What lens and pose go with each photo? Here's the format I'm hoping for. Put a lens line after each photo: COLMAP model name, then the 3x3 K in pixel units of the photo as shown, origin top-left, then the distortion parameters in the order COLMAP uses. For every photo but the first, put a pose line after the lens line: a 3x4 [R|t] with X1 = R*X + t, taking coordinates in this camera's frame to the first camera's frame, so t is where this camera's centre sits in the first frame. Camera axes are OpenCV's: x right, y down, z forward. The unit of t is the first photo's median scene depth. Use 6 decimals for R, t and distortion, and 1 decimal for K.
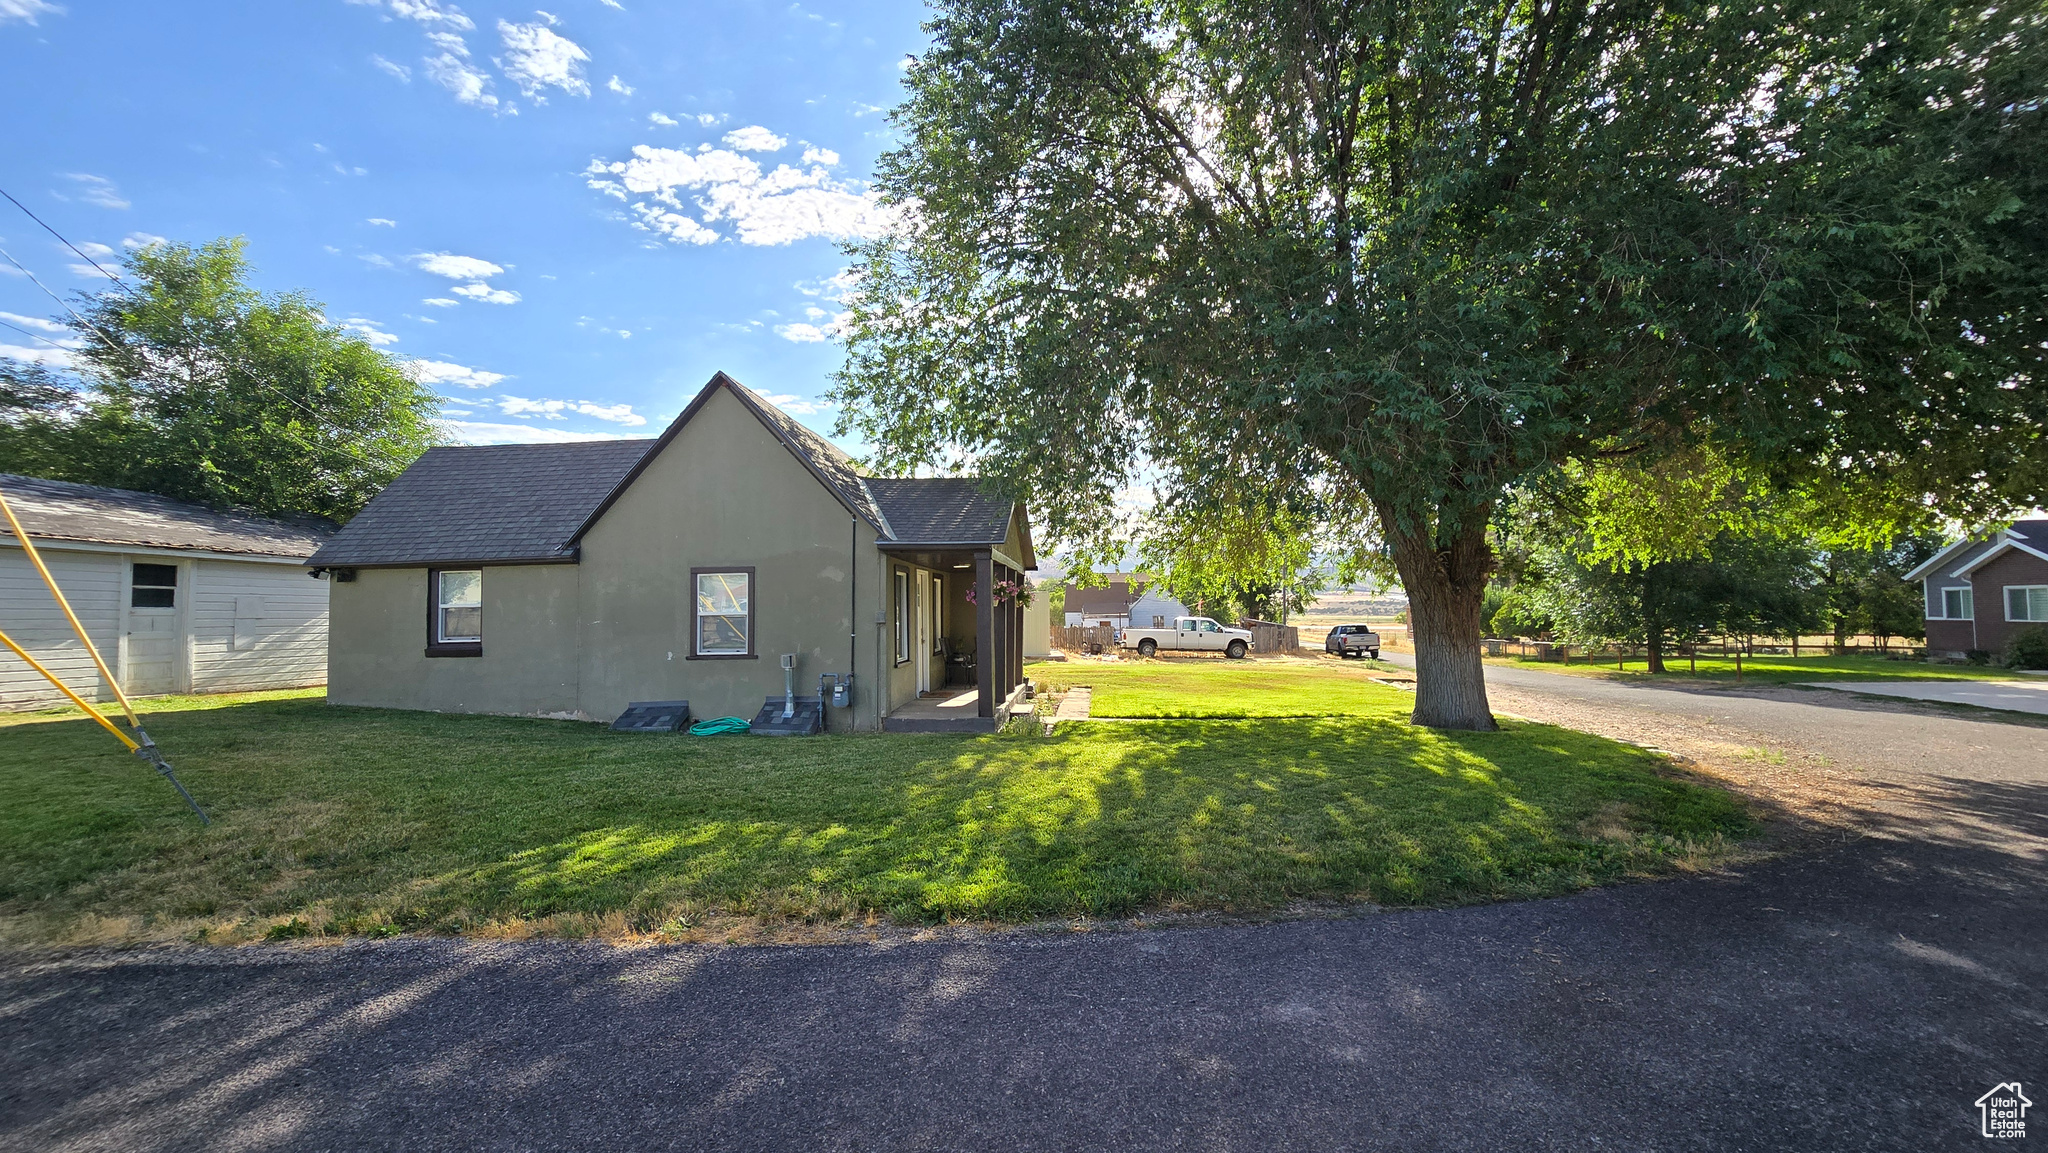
lens RADIAL K [[838.5, 0, 1020.4], [0, 838.5, 586.8], [0, 0, 1]] dist [-0.004346, 0.001079]
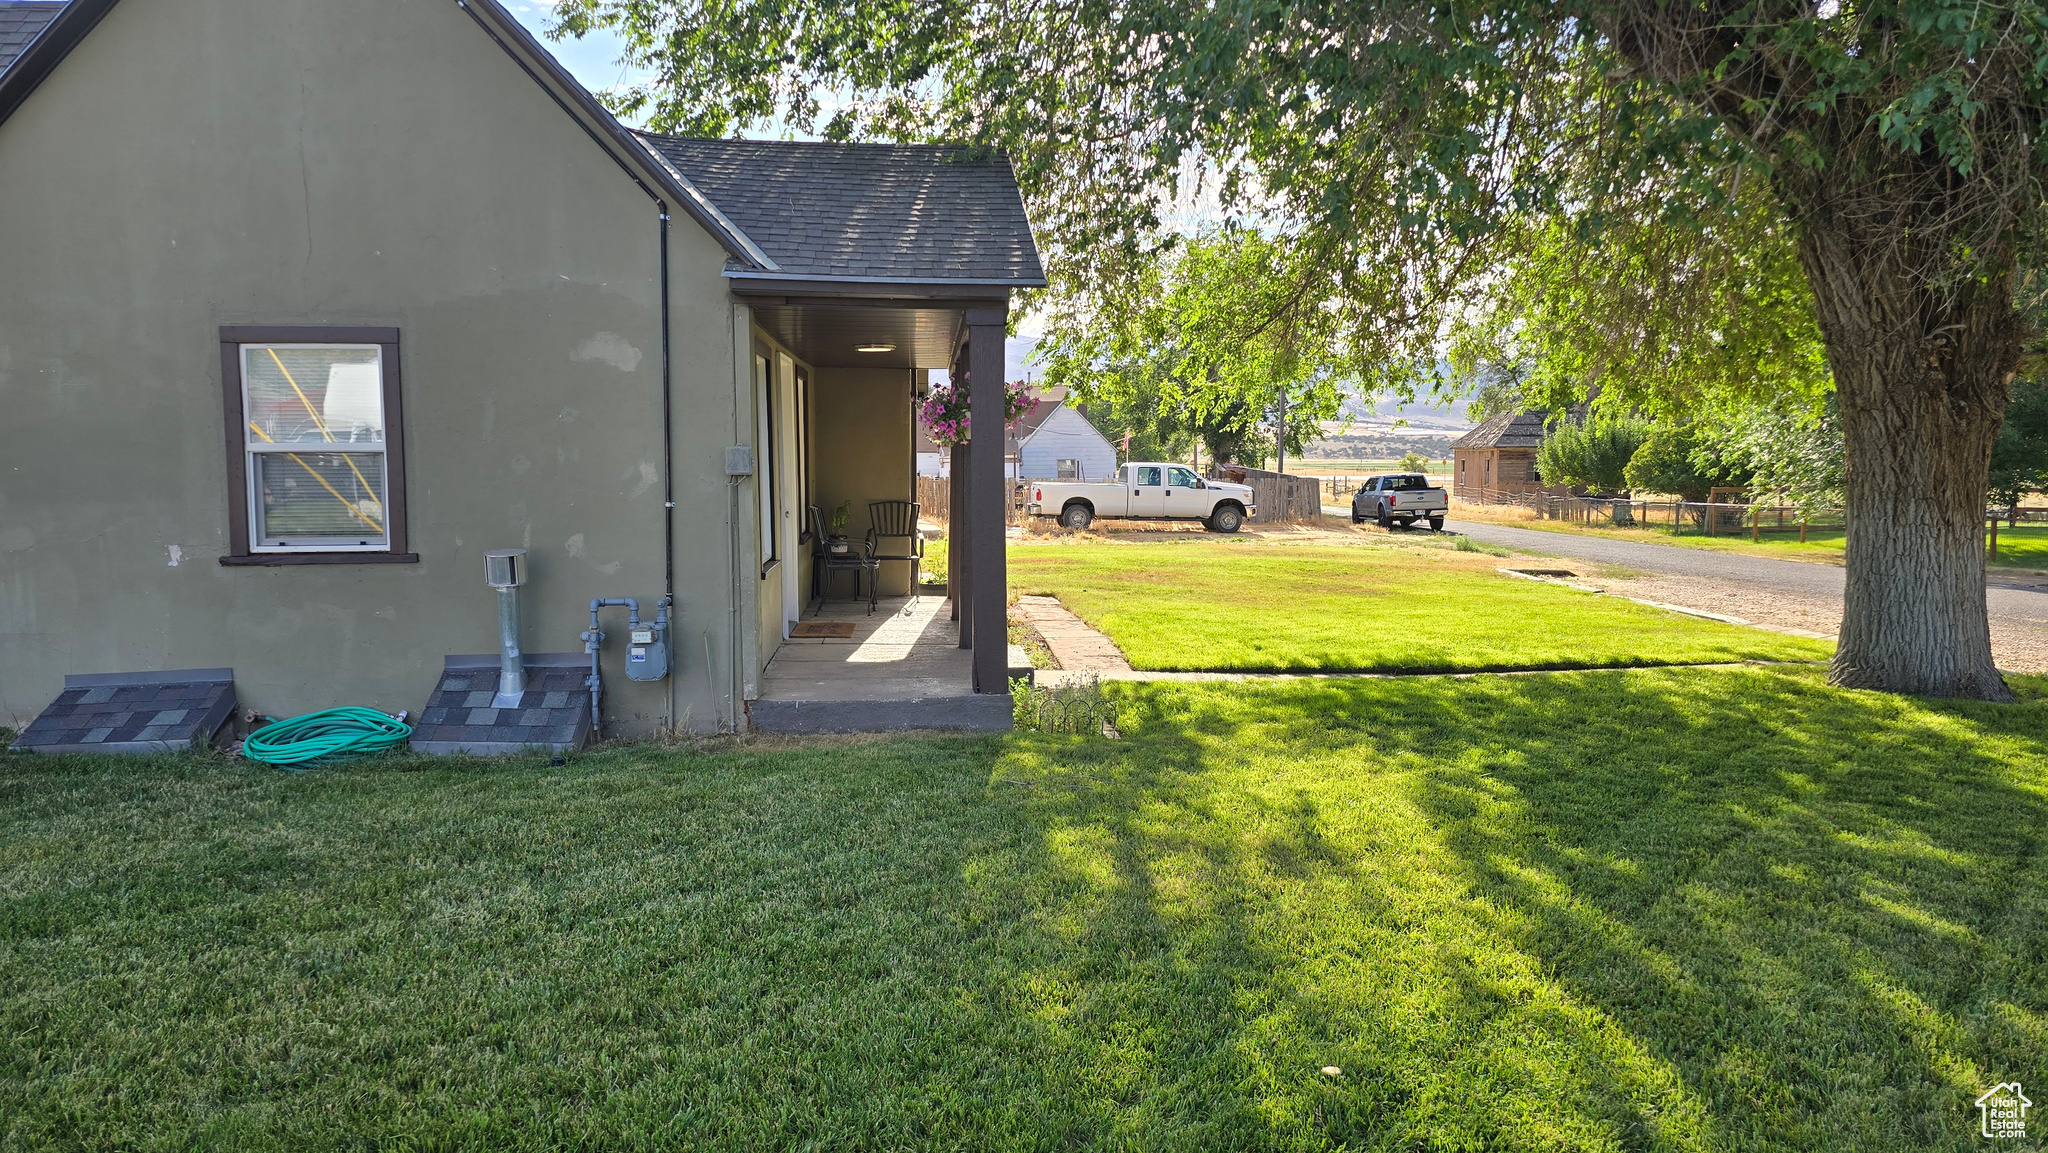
lens RADIAL K [[1360.7, 0, 1013.5], [0, 1360.7, 571.8], [0, 0, 1]] dist [0.055010, -0.027151]
pose [[0.987566, -0.007676, 0.157018, -0.126946], [-0.010916, 0.993048, 0.117201, 0.009610], [-0.156826, -0.117458, 0.980617, 0.290507]]
